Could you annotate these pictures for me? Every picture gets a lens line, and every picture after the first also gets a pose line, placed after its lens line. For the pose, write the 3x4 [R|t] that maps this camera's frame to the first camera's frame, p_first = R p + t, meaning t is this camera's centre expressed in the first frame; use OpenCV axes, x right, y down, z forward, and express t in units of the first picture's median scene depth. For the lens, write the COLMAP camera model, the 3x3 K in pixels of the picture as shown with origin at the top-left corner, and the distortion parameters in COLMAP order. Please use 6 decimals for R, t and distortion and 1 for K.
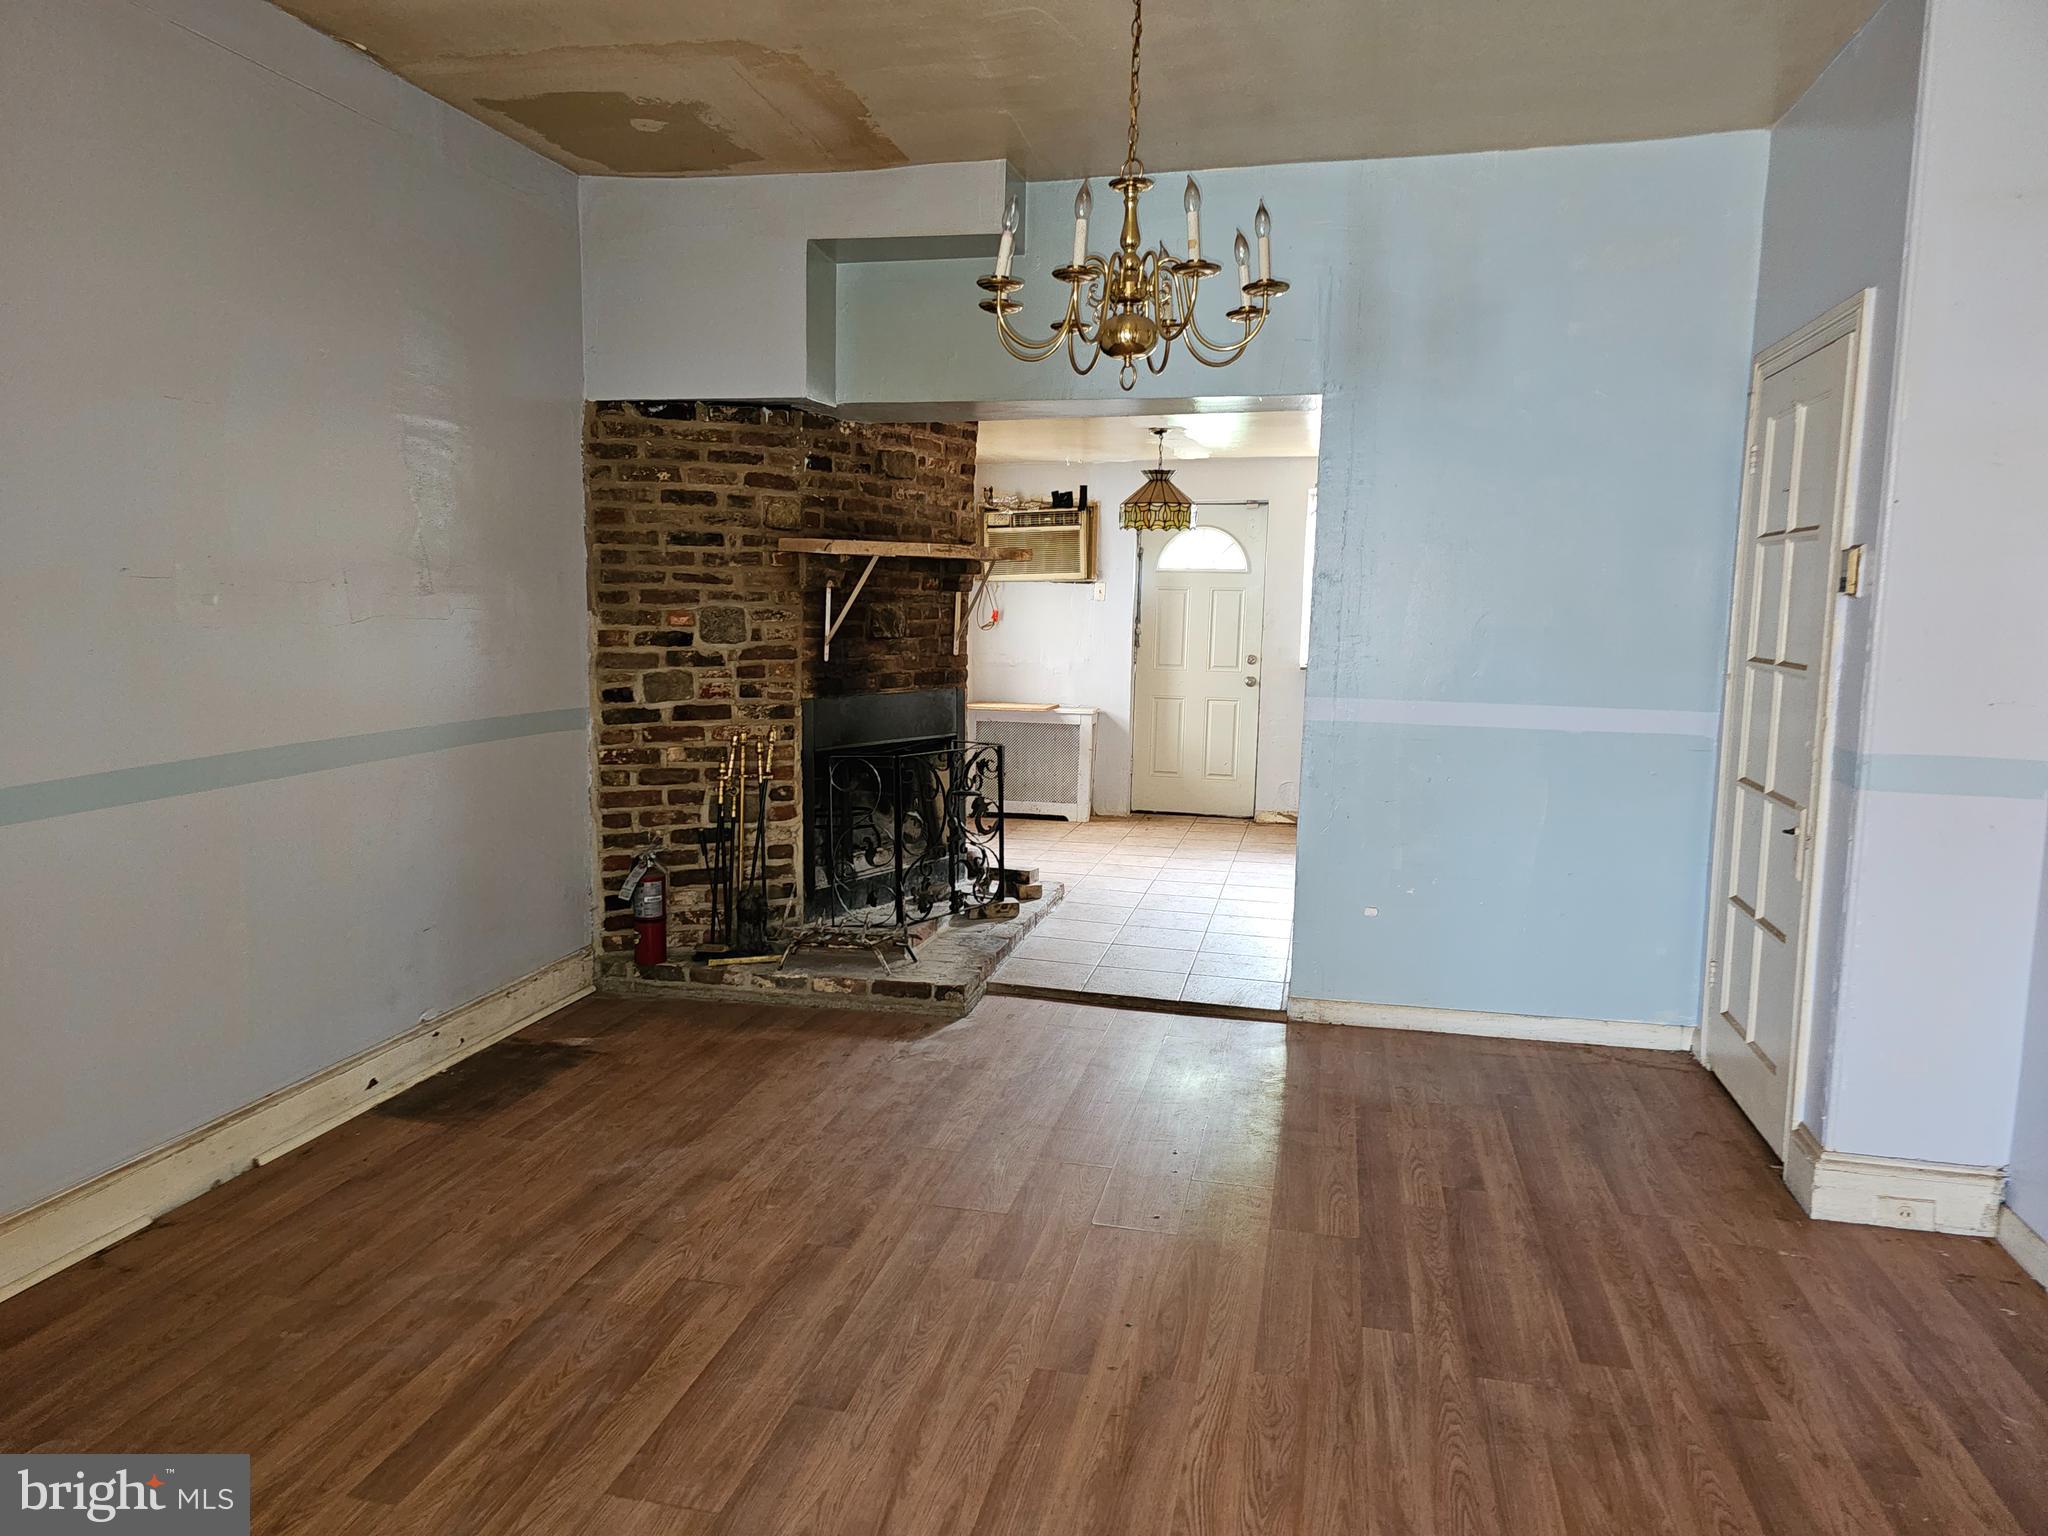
lens RADIAL K [[1379.9, 0, 1021.0], [0, 1379.9, 764.9], [0, 0, 1]] dist [0.028750, -0.001750]
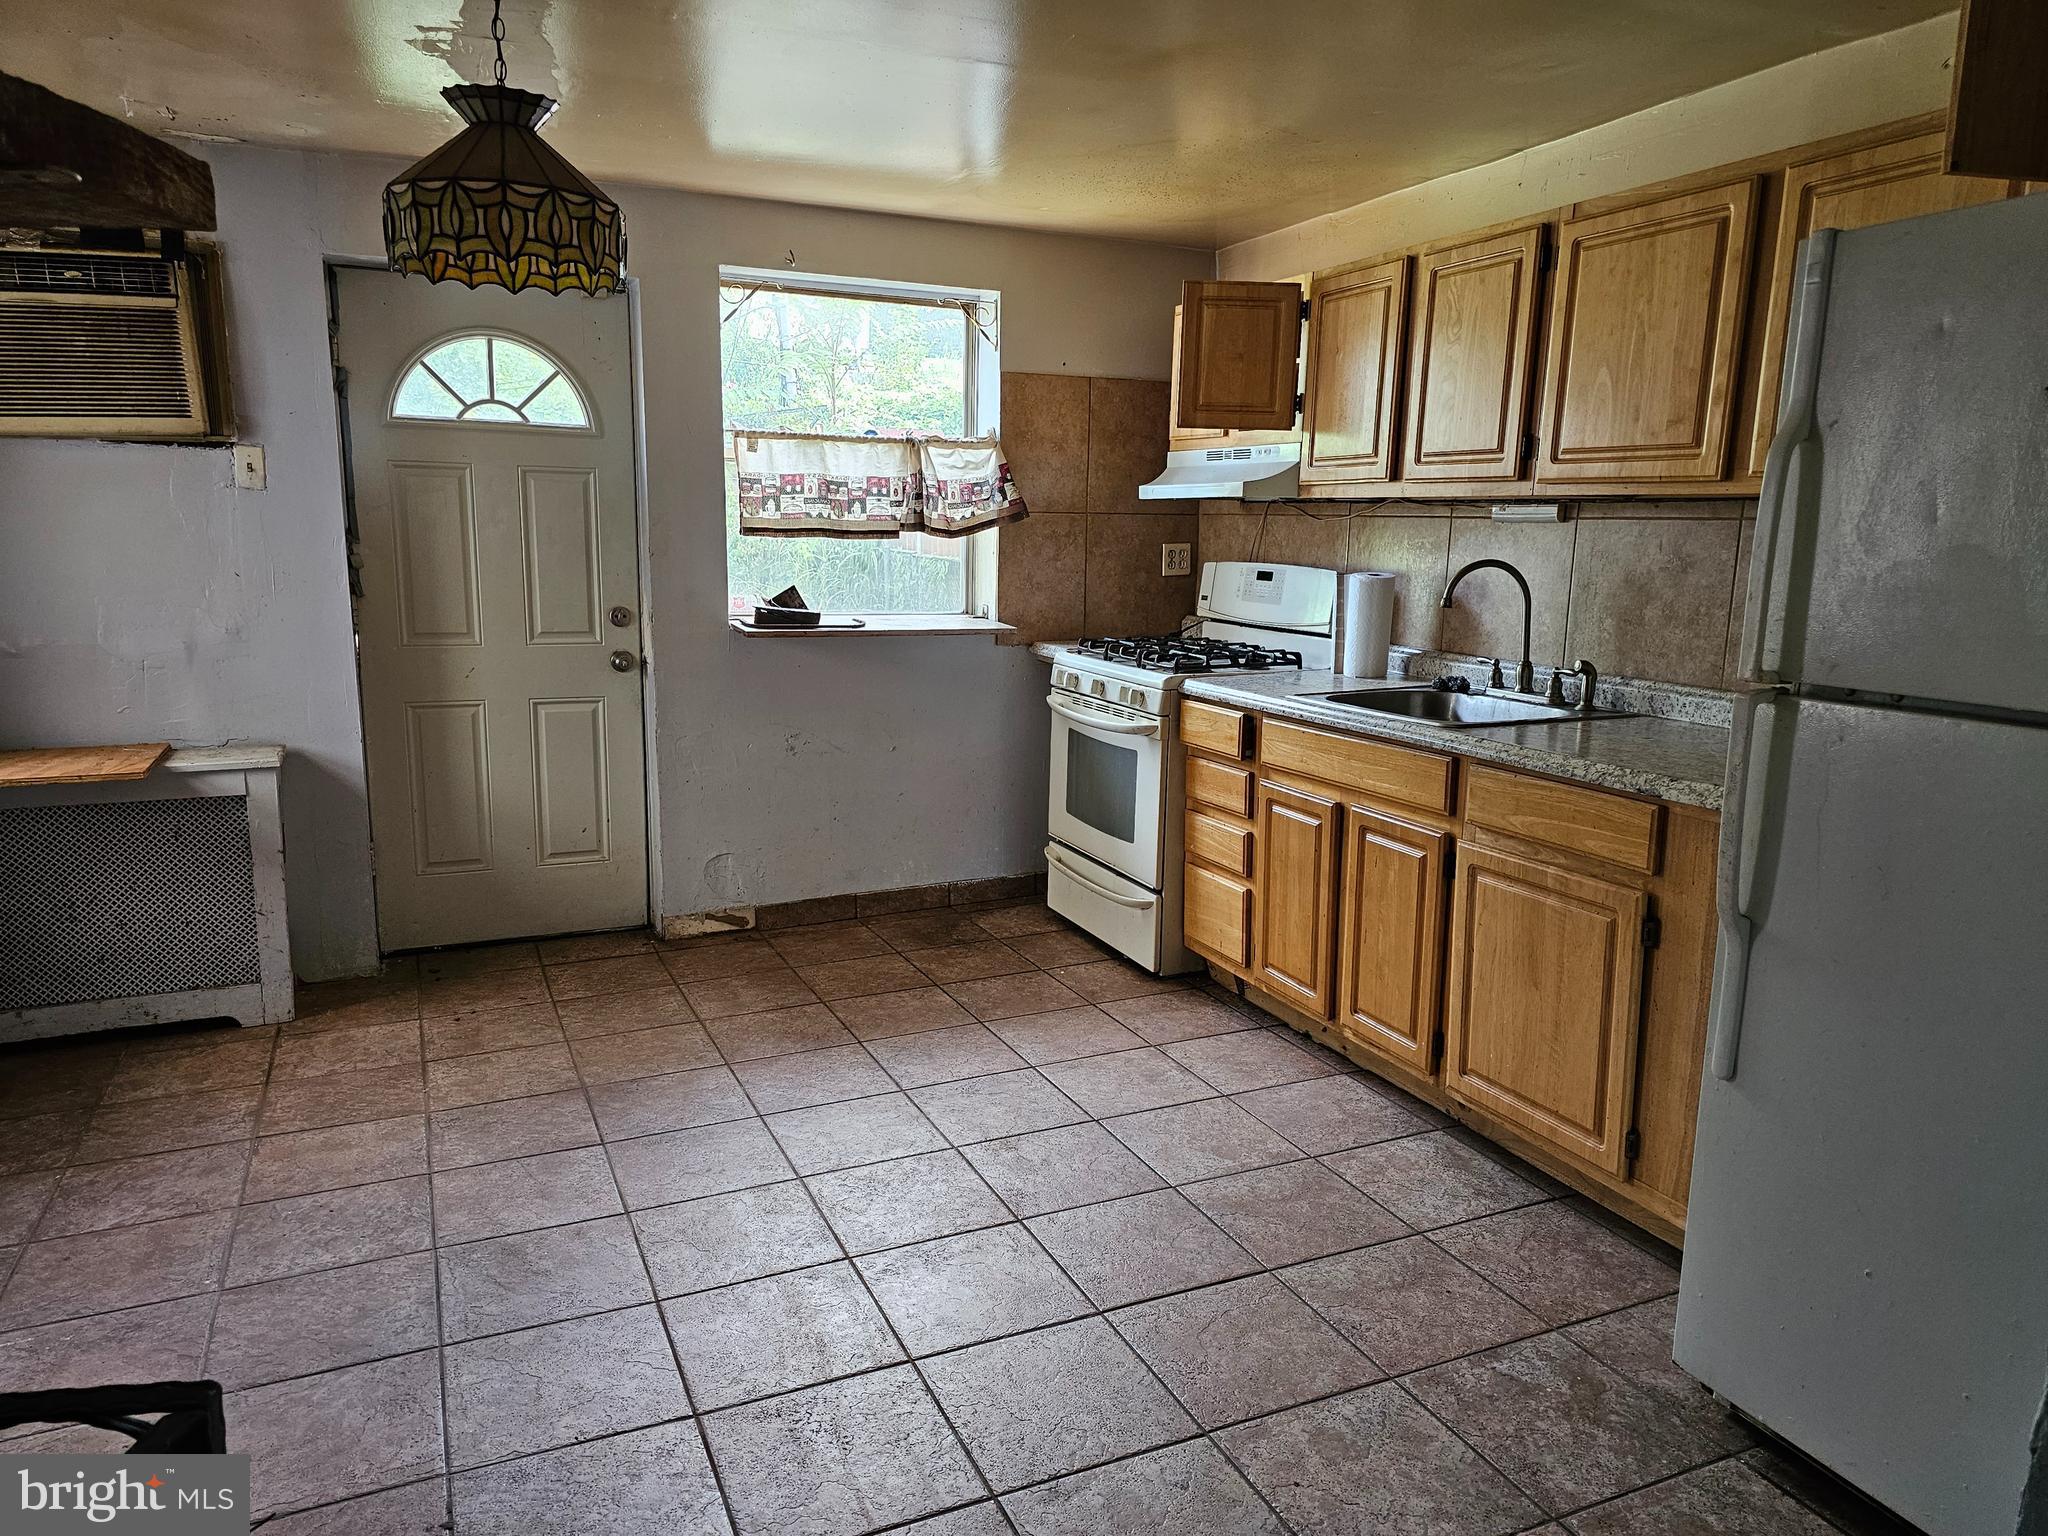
lens RADIAL K [[1379.9, 0, 1022.2], [0, 1379.9, 785.4], [0, 0, 1]] dist [0.028750, -0.001750]
pose [[0.800853, -0.116782, 0.587364, -0.015123], [0.070297, 0.992353, 0.101456, -0.056831], [-0.594721, -0.039961, 0.802939, 0.521605]]
